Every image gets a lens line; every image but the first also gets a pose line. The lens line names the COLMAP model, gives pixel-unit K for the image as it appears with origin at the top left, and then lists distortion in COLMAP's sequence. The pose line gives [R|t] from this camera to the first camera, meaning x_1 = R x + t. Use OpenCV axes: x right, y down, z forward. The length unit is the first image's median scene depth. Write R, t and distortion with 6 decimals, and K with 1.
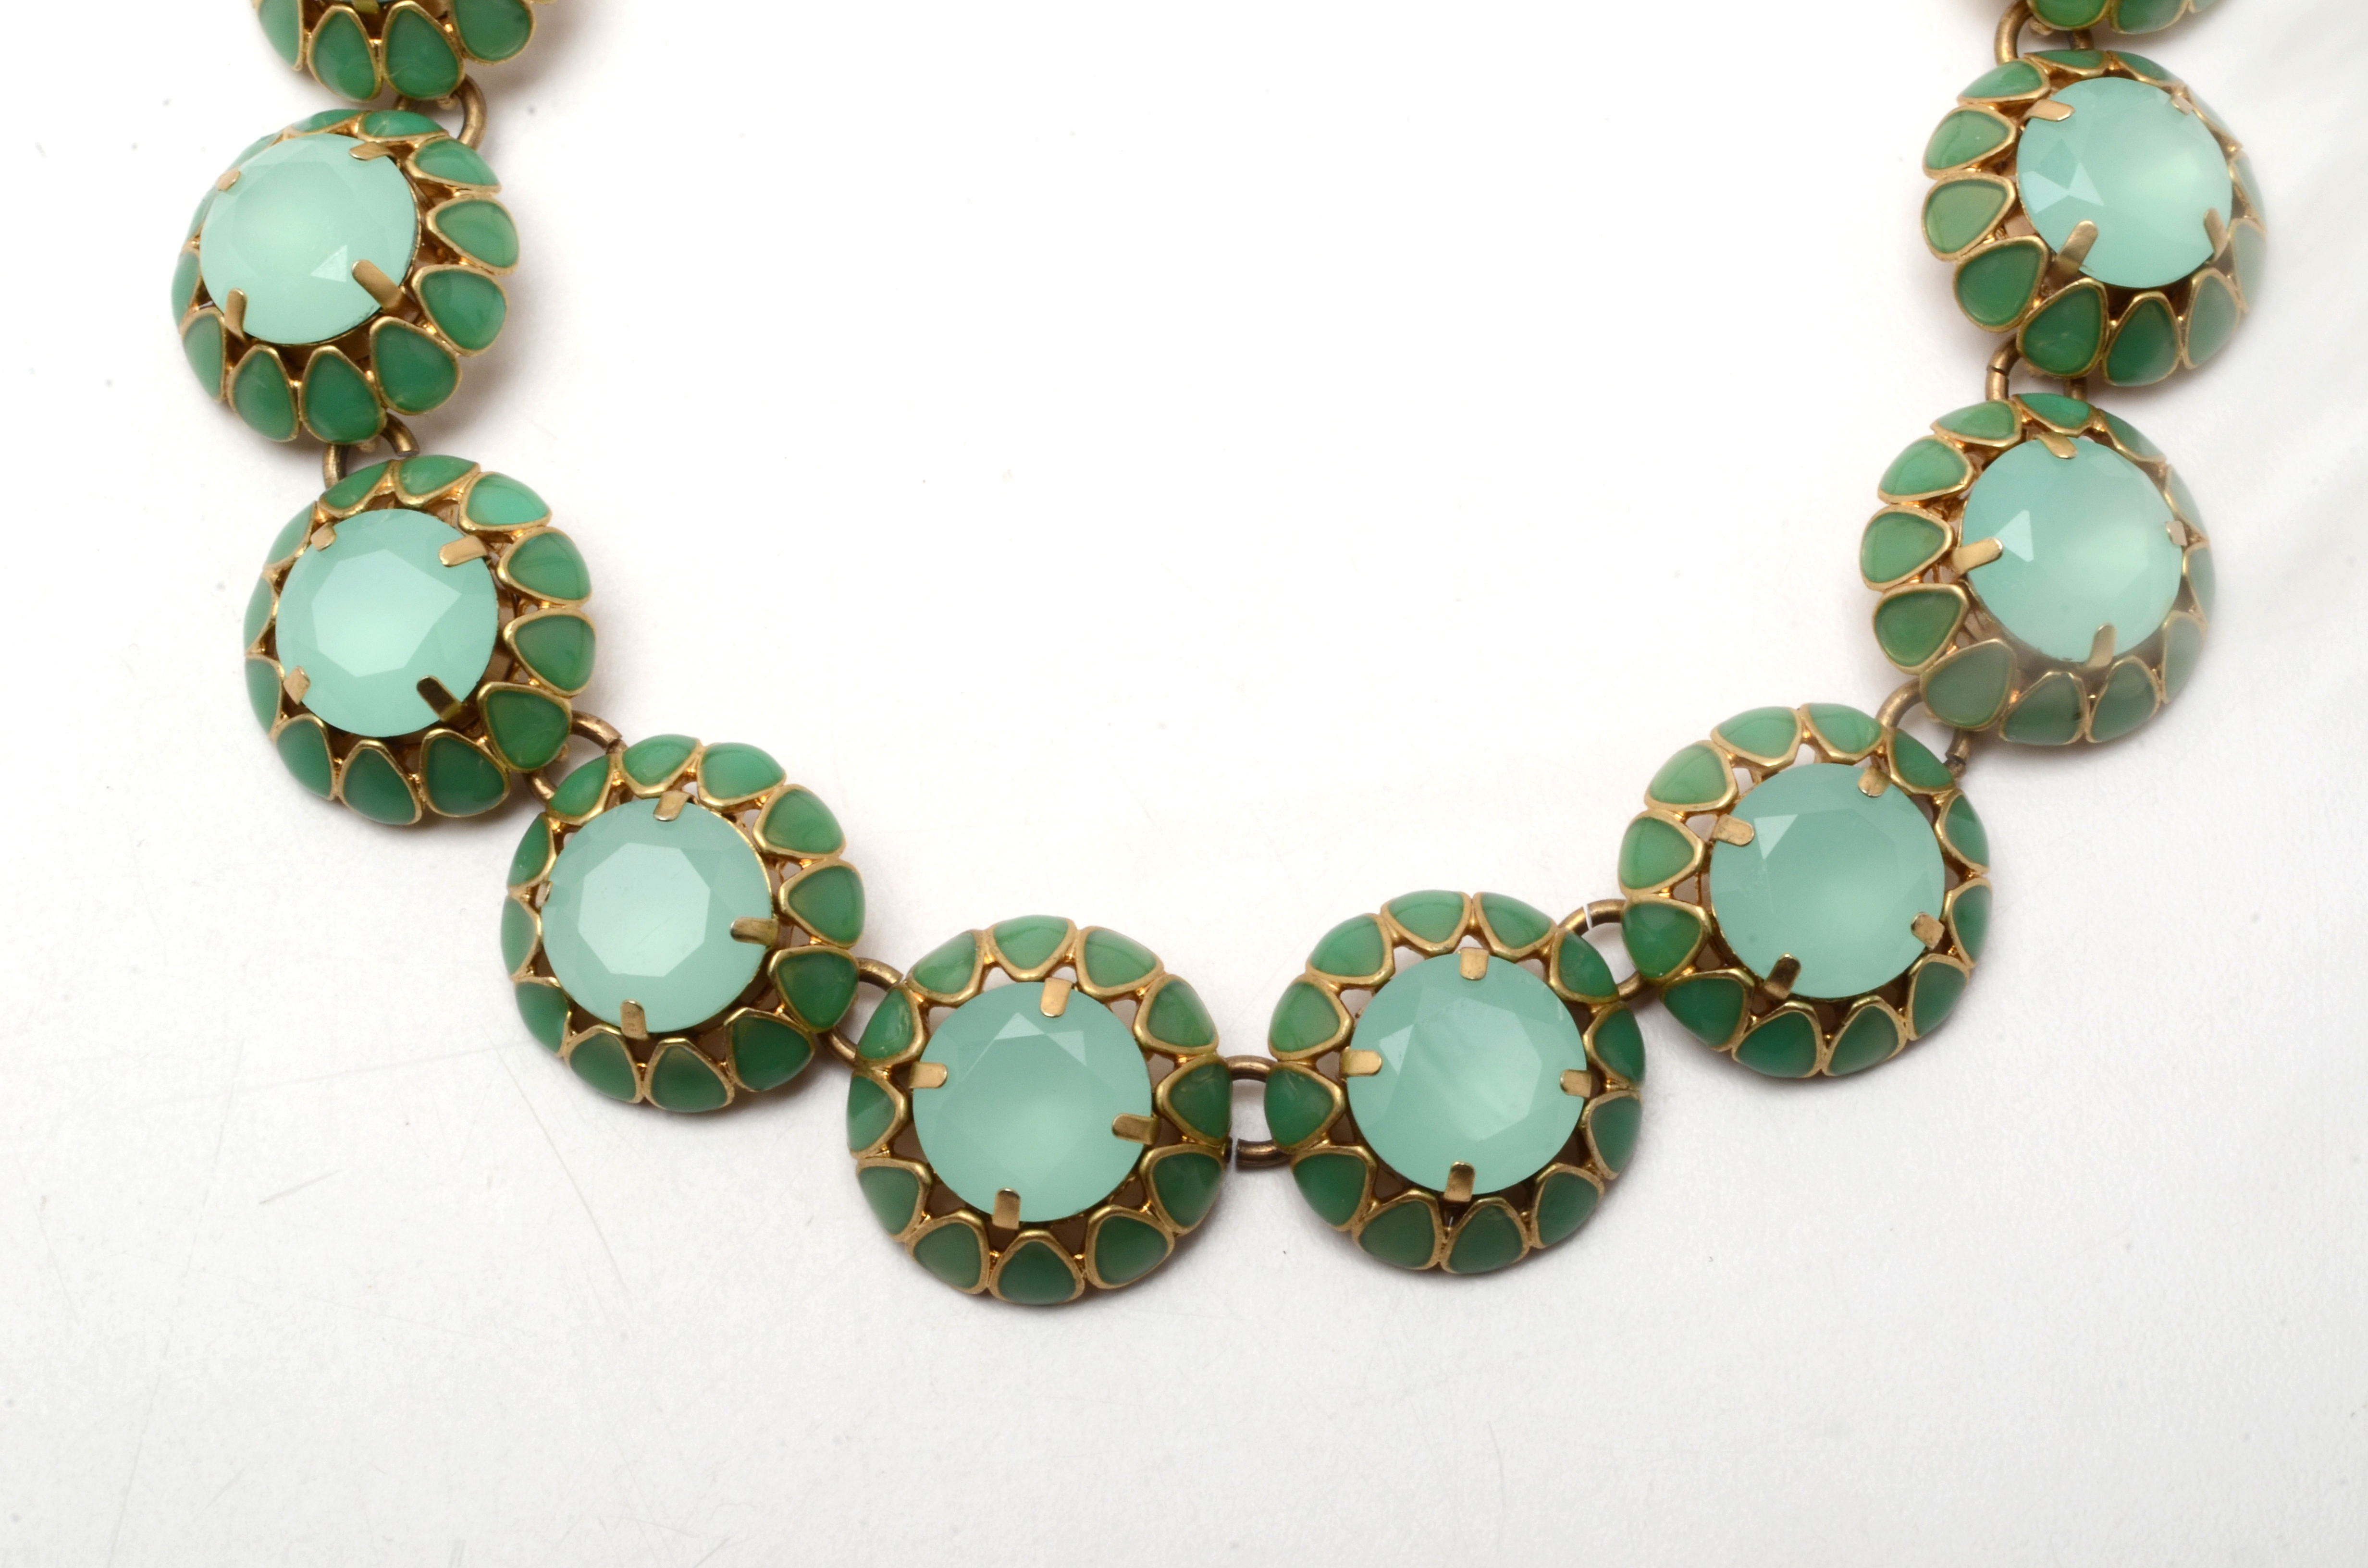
lens RADIAL K [[4511.5, 0, 1173.4], [0, 4511.5, 788.5], [0, 0, 1]] dist [-0.024307, 0.000000]
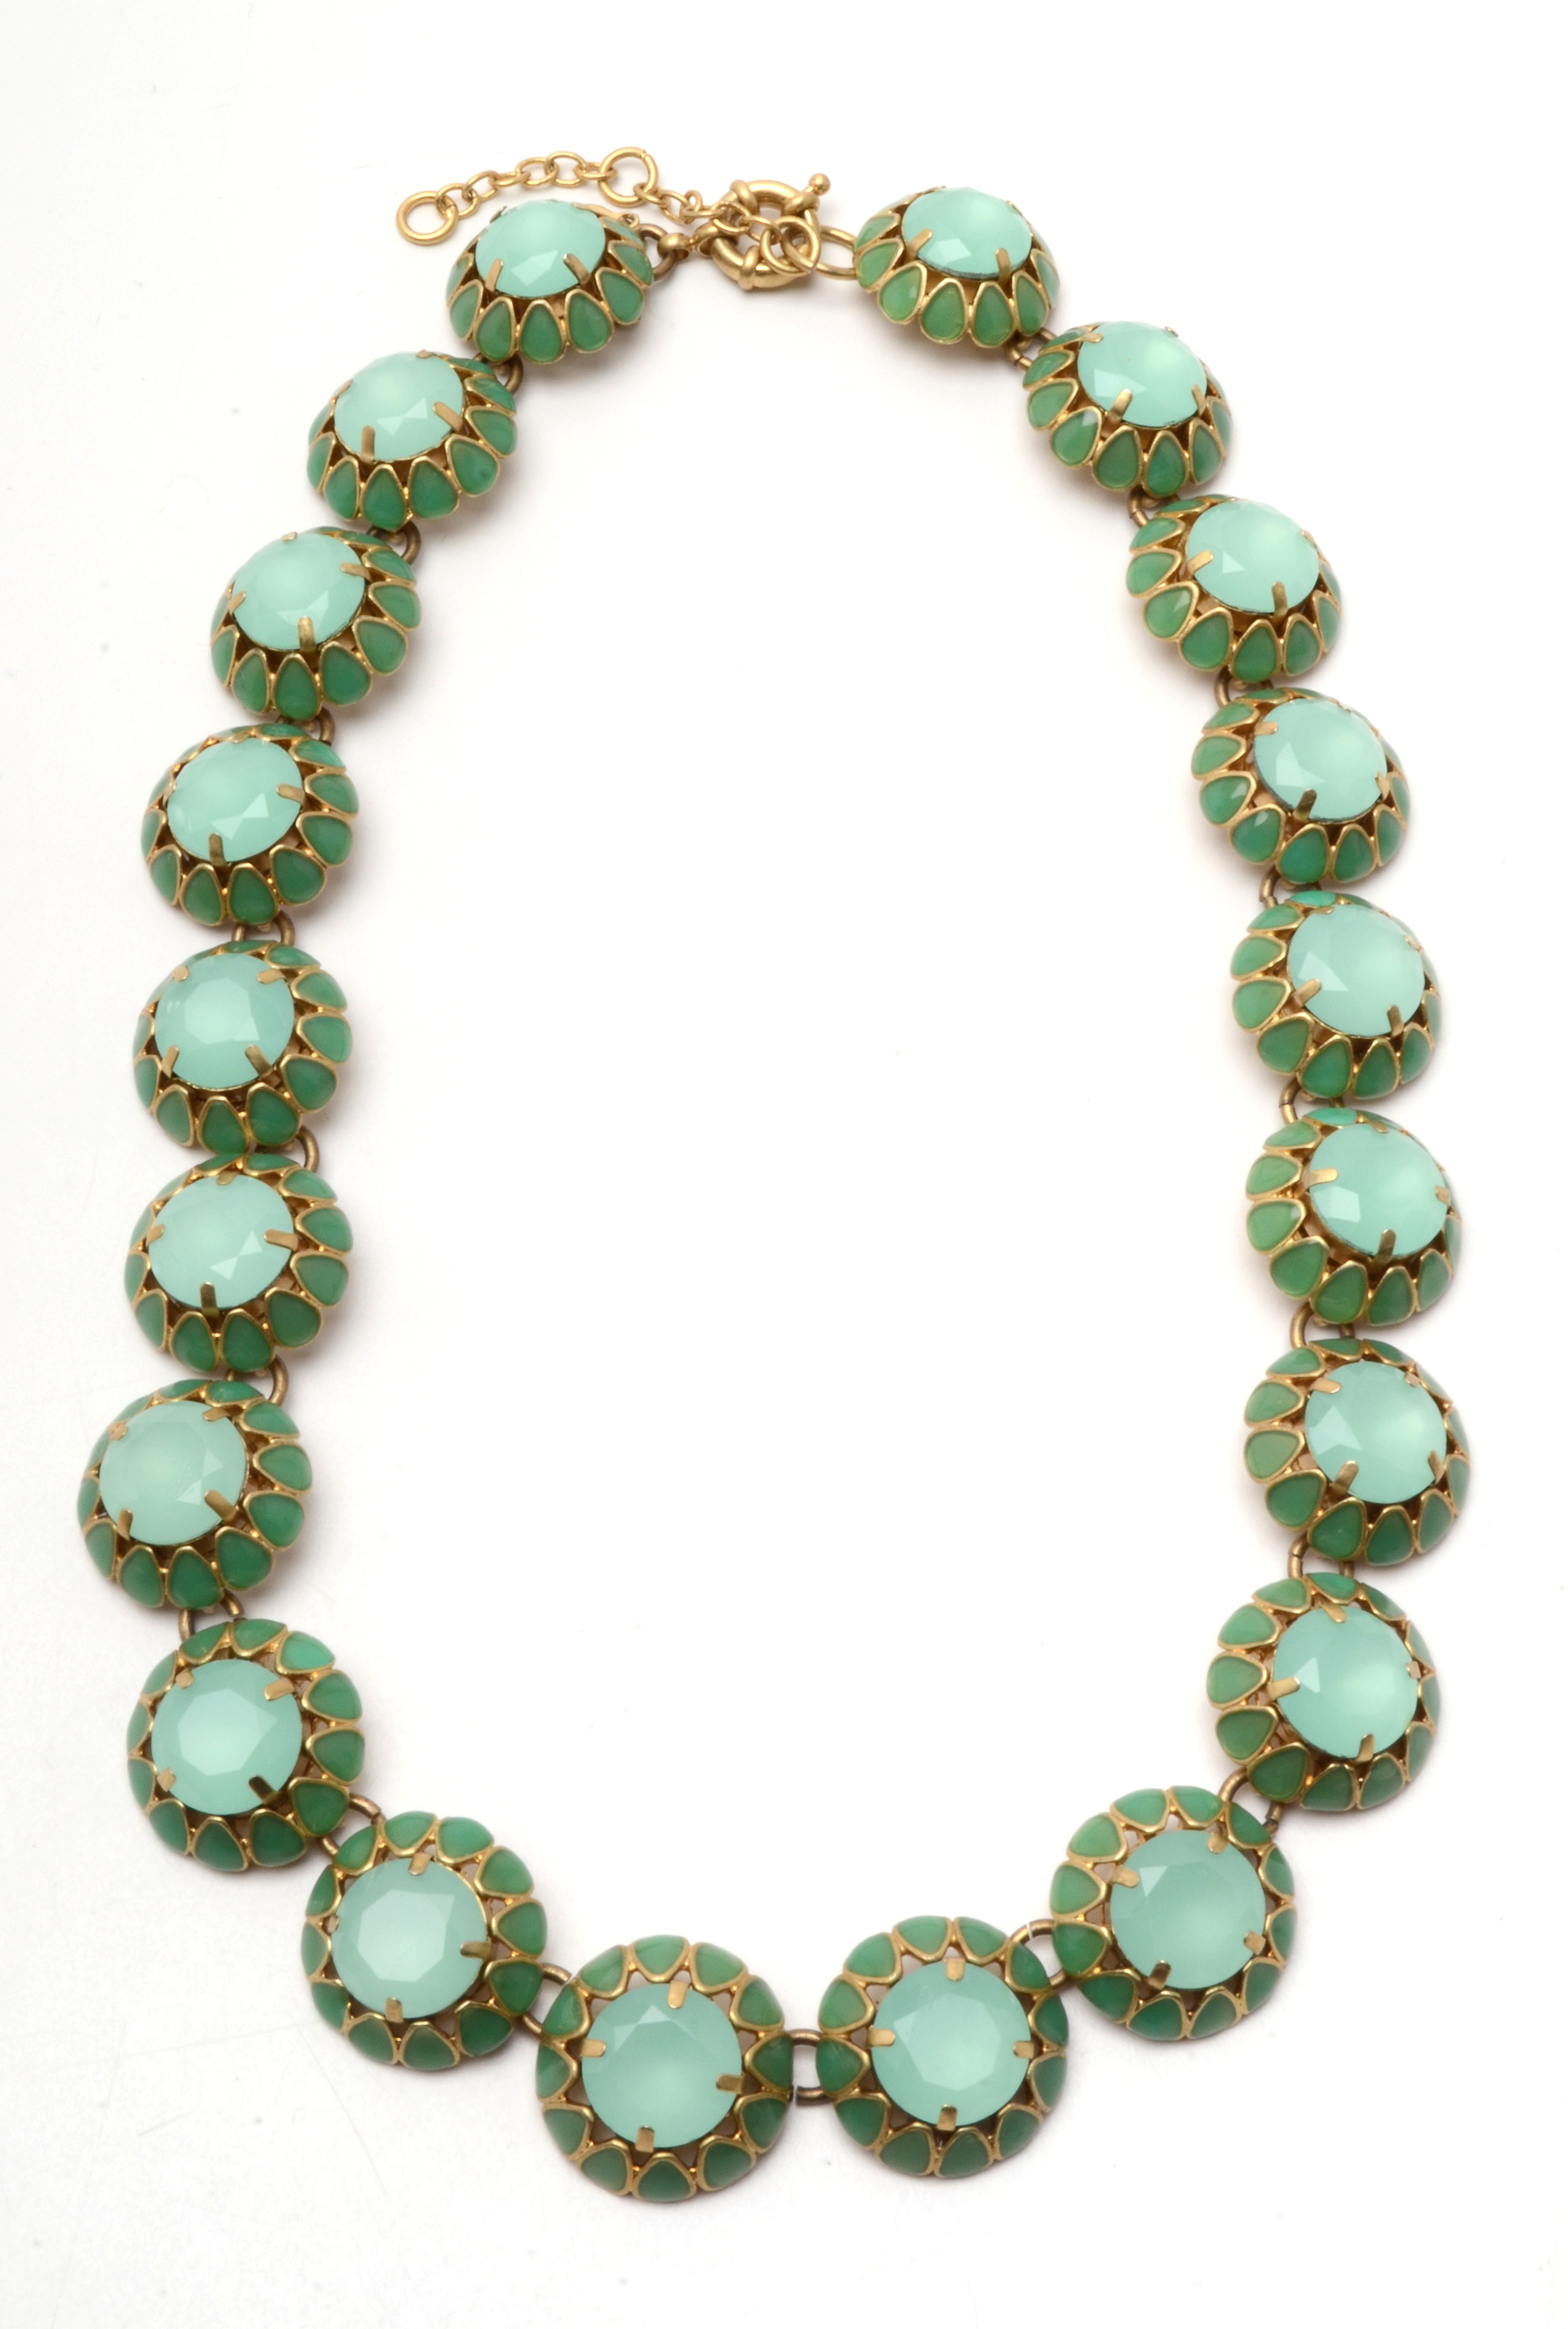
lens RADIAL K [[3685.4, 0, 795.8], [0, 3685.4, 1158.4], [0, 0, 1]] dist [-0.040219, 0.000000]
pose [[0.999008, 0.002618, 0.044455, -0.040804], [0.002426, 0.993589, -0.113030, -0.088958], [-0.044466, 0.113026, 0.992597, -0.239707]]
